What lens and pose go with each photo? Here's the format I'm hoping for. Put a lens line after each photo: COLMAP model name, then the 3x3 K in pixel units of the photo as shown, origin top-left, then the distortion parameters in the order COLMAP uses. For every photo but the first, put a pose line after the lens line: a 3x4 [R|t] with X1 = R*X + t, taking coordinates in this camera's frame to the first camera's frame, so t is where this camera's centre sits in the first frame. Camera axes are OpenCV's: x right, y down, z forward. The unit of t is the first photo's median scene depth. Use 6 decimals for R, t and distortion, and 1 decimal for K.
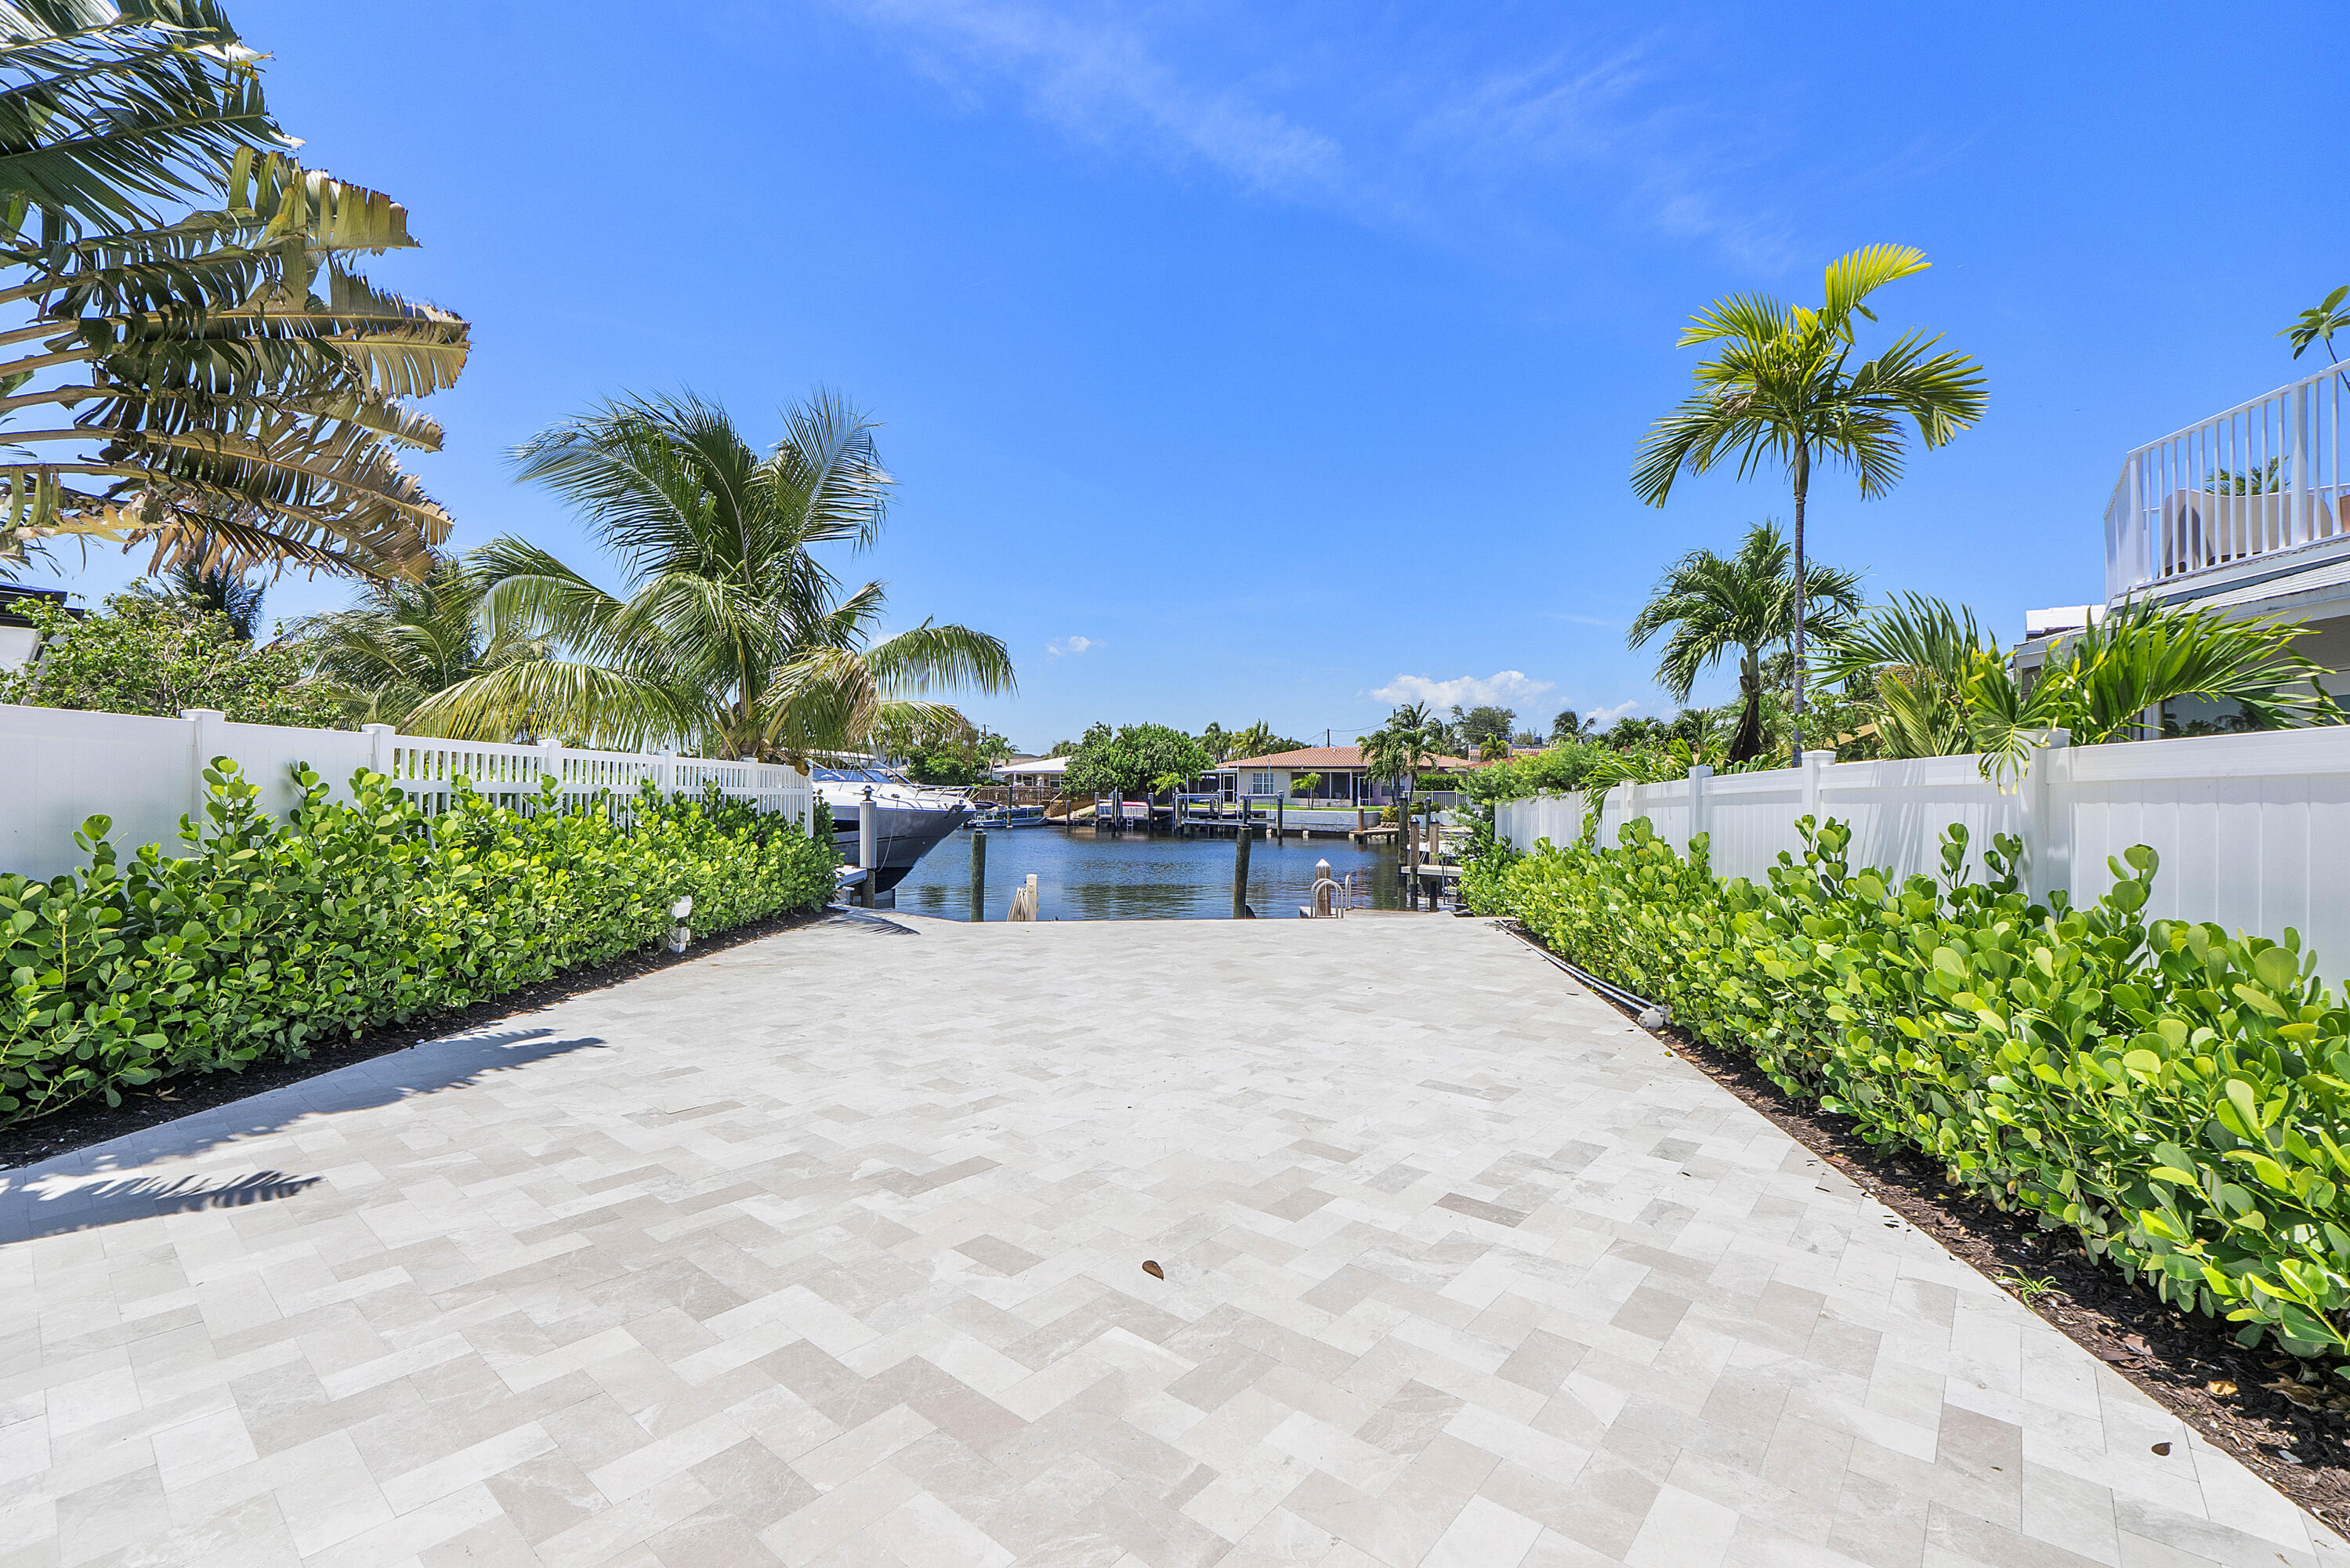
lens RADIAL K [[994.6, 0, 1157.5], [0, 994.6, 776.6], [0, 0, 1]] dist [-0.005995, 0.000339]
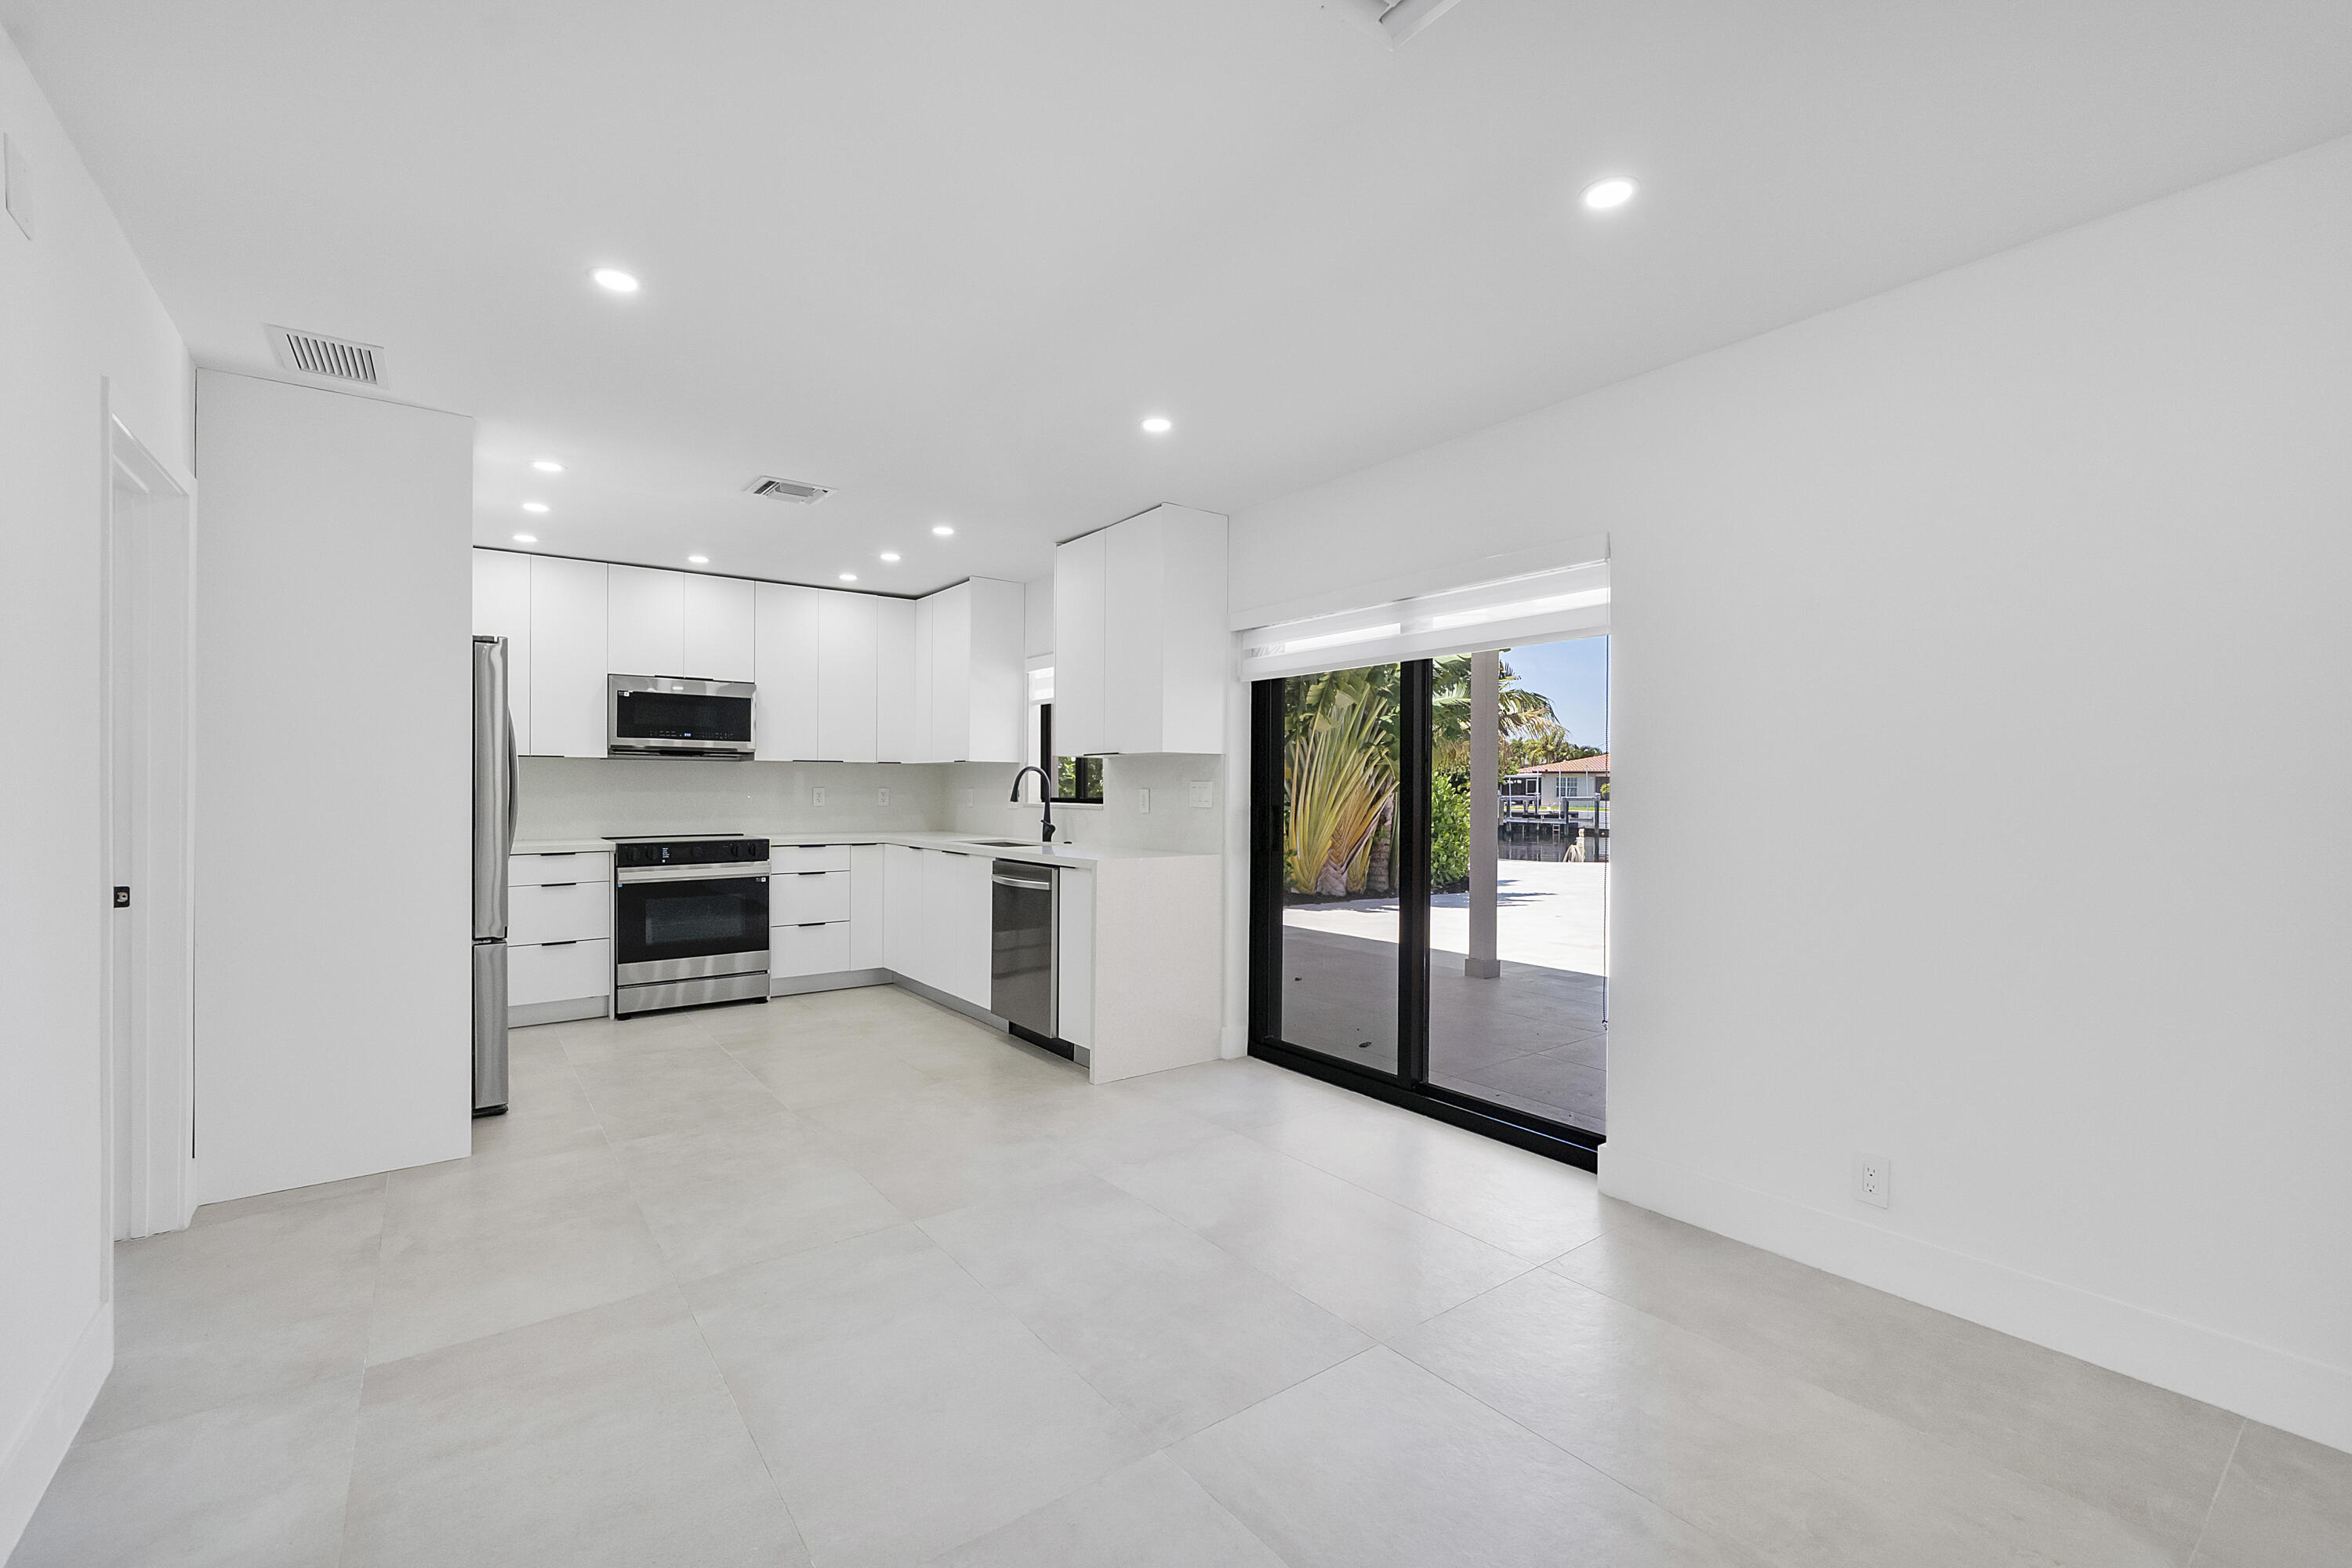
lens RADIAL K [[995.4, 0, 1167.5], [0, 995.4, 787.0], [0, 0, 1]] dist [-0.005995, 0.000339]
pose [[0.977308, -0.001026, -0.211821, -0.094091], [0.002207, 0.999983, 0.005341, -0.000361], [0.211812, -0.005687, 0.977294, -0.163718]]
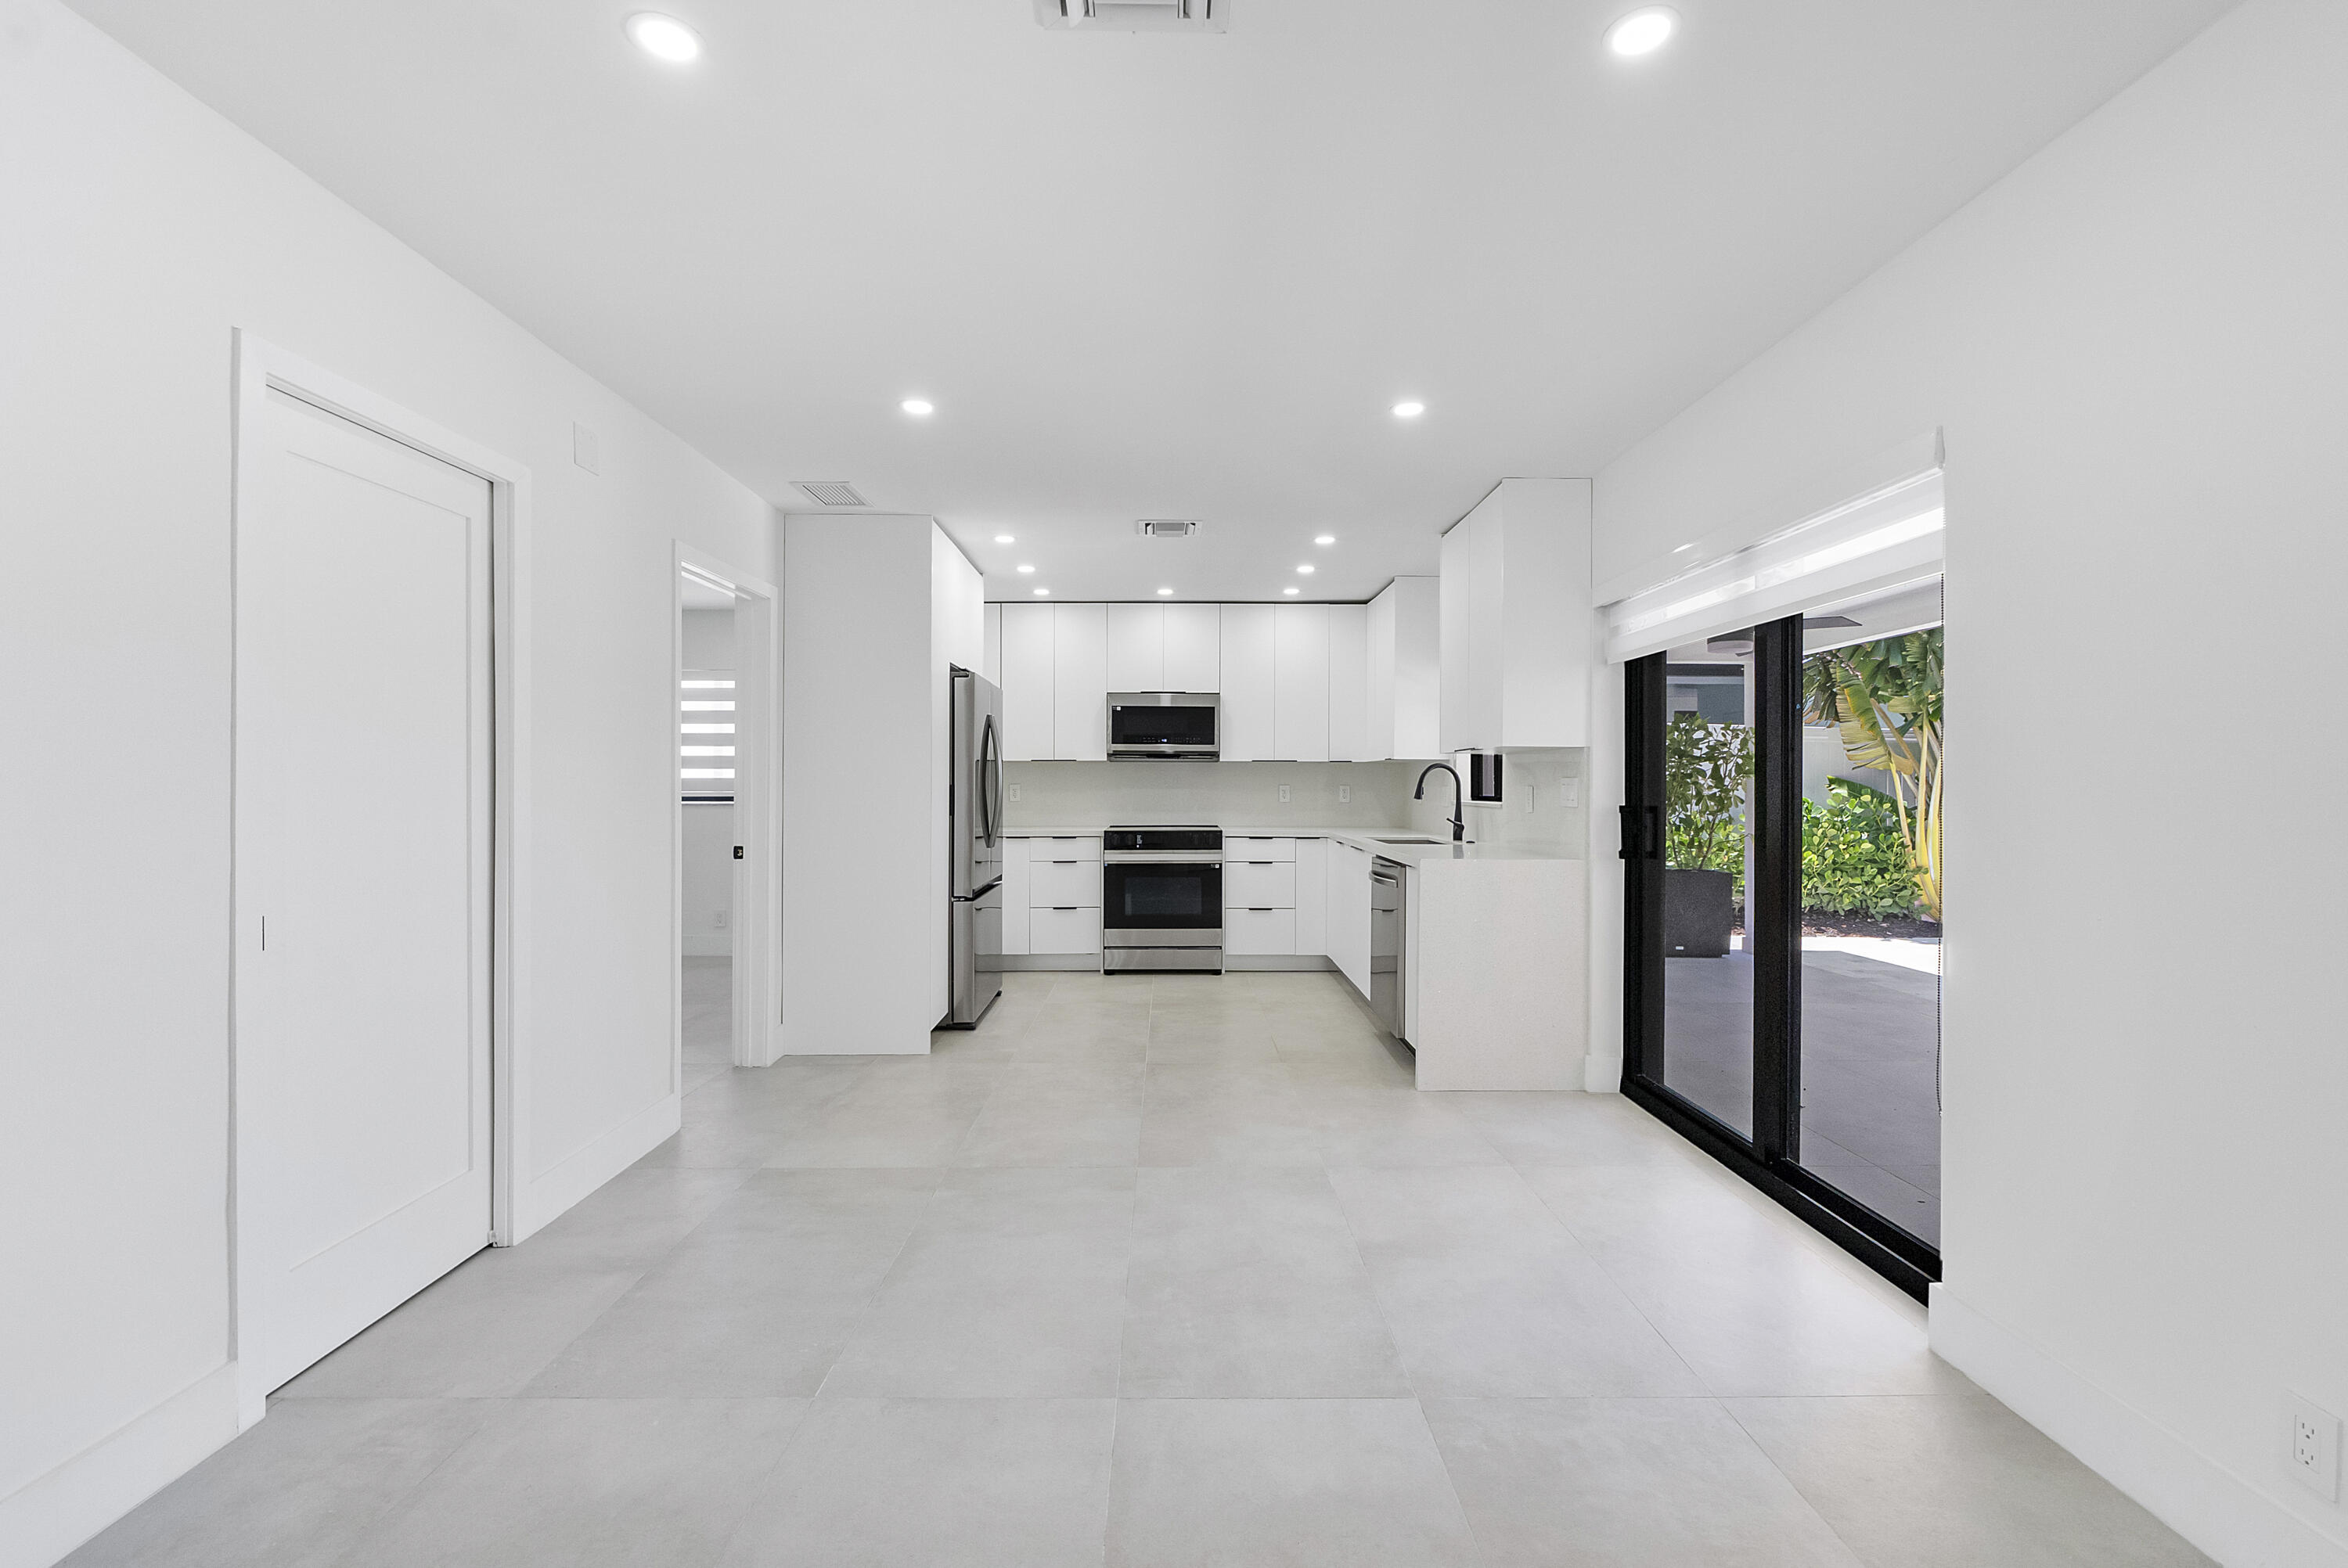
lens RADIAL K [[988.1, 0, 1156.8], [0, 988.1, 770.9], [0, 0, 1]] dist [-0.006750, 0.000953]
pose [[0.664959, -0.011302, -0.746794, -0.076552], [0.004173, 0.999926, -0.011417, -0.000219], [0.746868, 0.004475, 0.664957, -0.155425]]
